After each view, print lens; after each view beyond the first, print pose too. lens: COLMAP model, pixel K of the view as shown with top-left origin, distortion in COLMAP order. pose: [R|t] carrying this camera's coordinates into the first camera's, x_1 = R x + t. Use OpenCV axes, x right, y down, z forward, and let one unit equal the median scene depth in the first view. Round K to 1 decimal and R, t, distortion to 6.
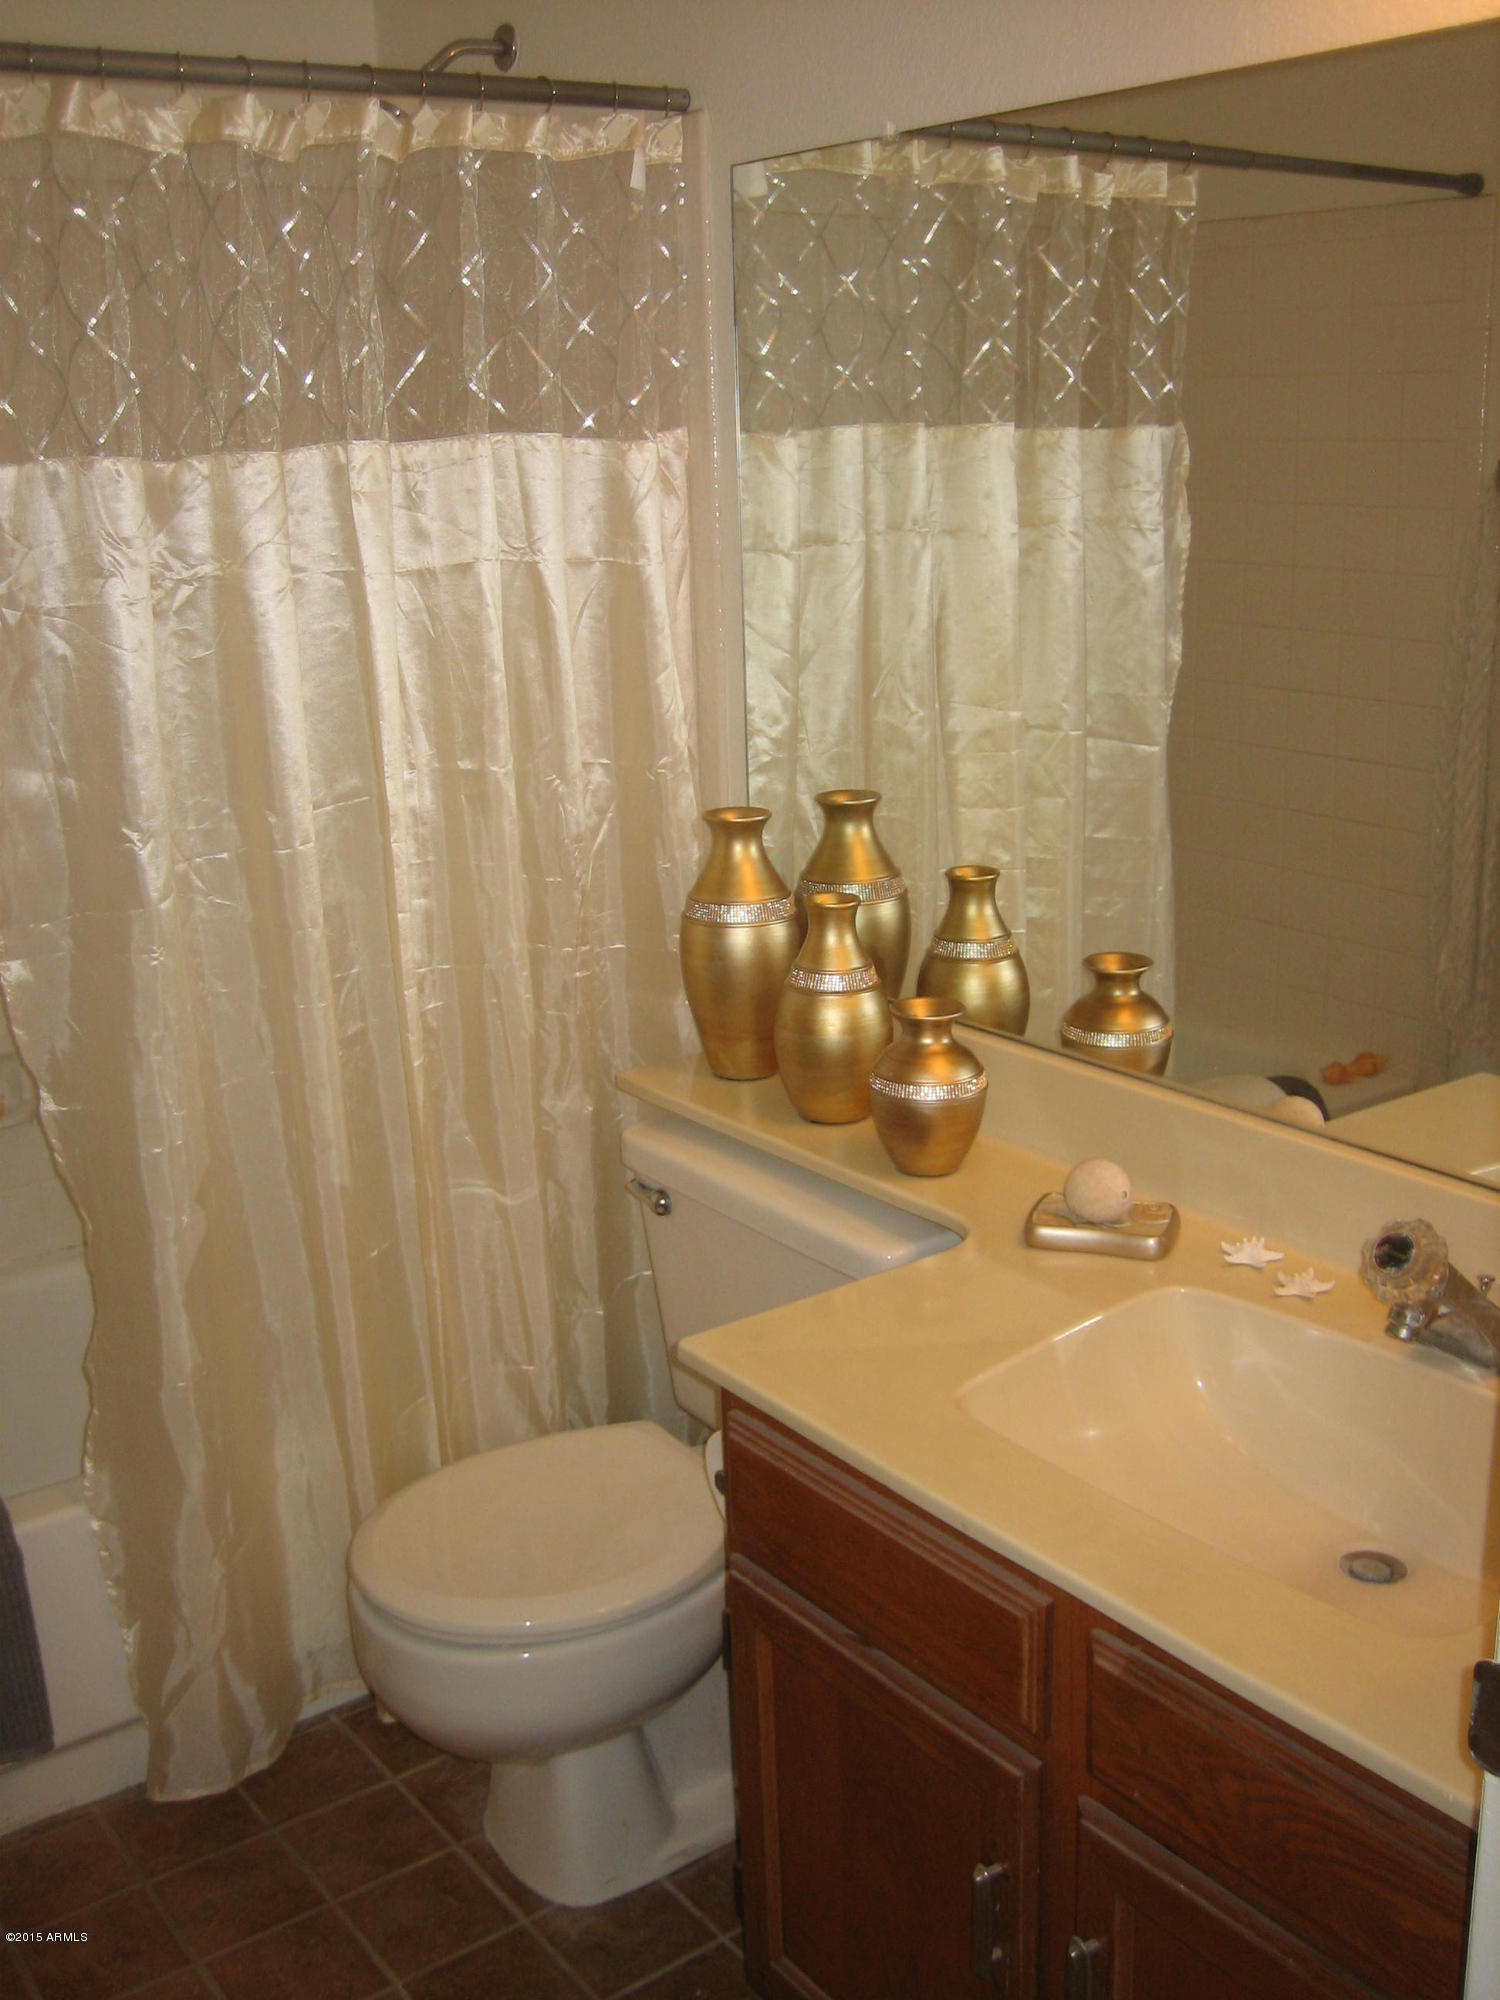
lens RADIAL K [[2107.0, 0, 748.4], [0, 2107.0, 989.7], [0, 0, 1]] dist [-0.153839, 0.219792]
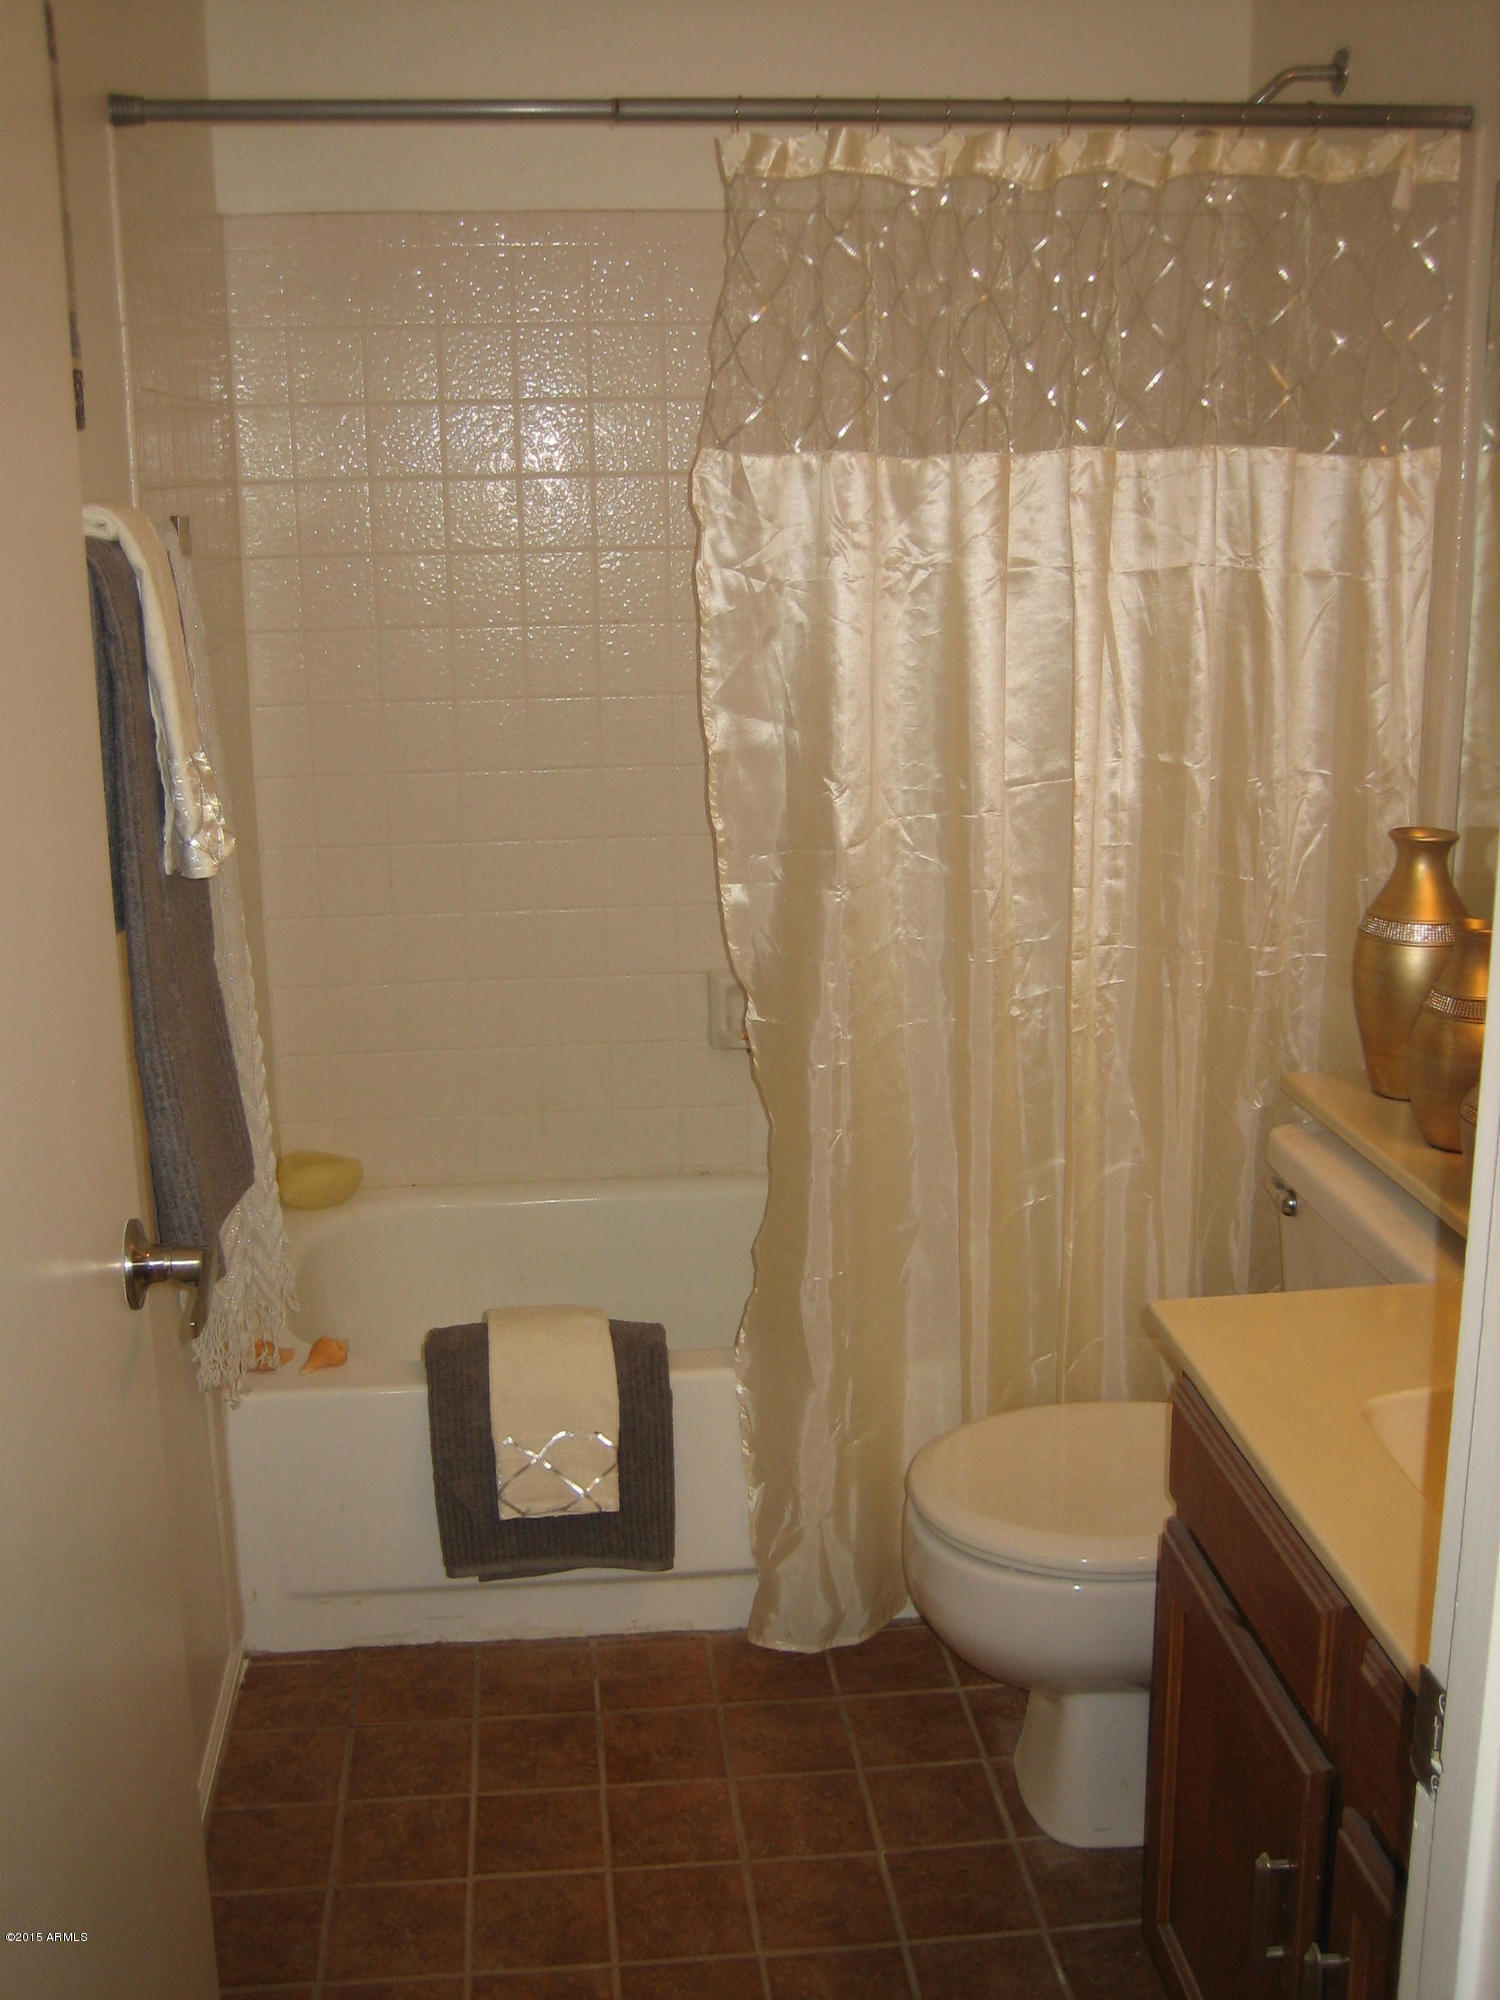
lens RADIAL K [[2107.0, 0, 748.4], [0, 2107.0, 989.7], [0, 0, 1]] dist [-0.153839, 0.219792]
pose [[0.864850, 0.141742, -0.481606, 0.213718], [-0.147407, 0.988727, 0.026286, 0.011564], [0.479903, 0.048259, 0.875994, -0.016096]]
